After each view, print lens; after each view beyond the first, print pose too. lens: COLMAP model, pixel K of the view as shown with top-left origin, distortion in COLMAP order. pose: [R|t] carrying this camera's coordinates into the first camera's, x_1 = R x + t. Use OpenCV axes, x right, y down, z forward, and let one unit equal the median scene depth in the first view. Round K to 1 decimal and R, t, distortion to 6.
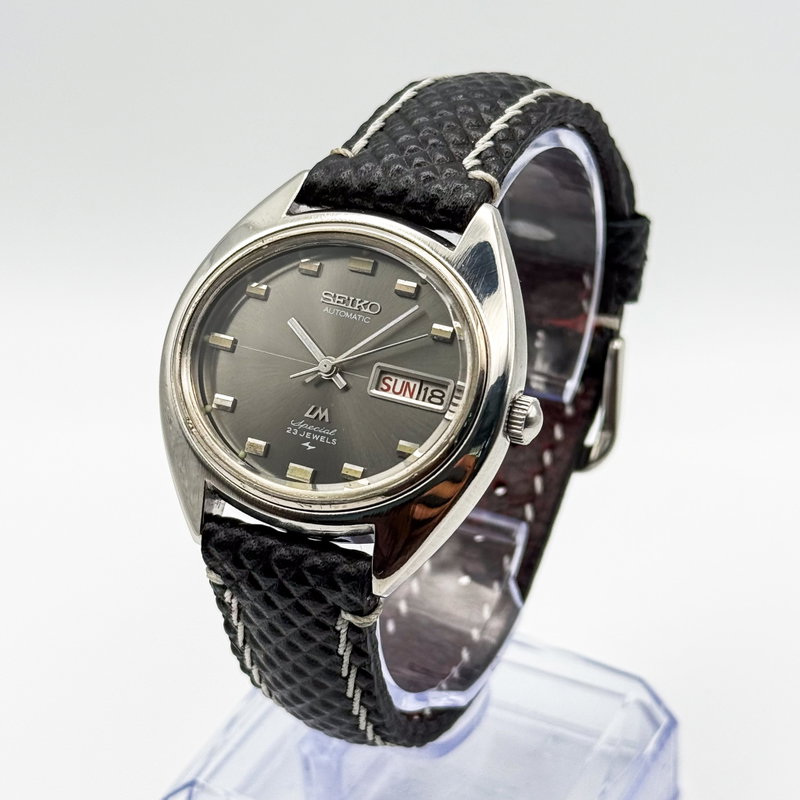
lens RADIAL K [[2119.5, 0, 398.5], [0, 2119.5, 399.8], [0, 0, 1]] dist [0.130657, 0.666001]
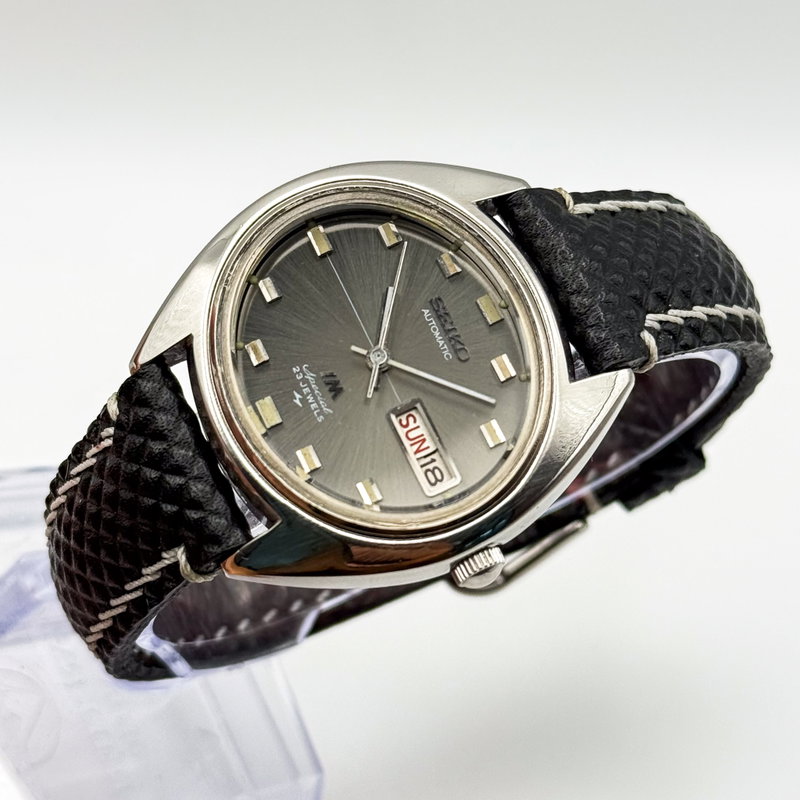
lens RADIAL K [[2119.5, 0, 398.5], [0, 2119.5, 399.8], [0, 0, 1]] dist [0.130657, 0.666001]
pose [[0.648043, 0.752680, 0.116250, -0.114652], [-0.759852, 0.649323, 0.031695, -0.037208], [-0.051627, -0.108872, 0.992714, 0.111301]]
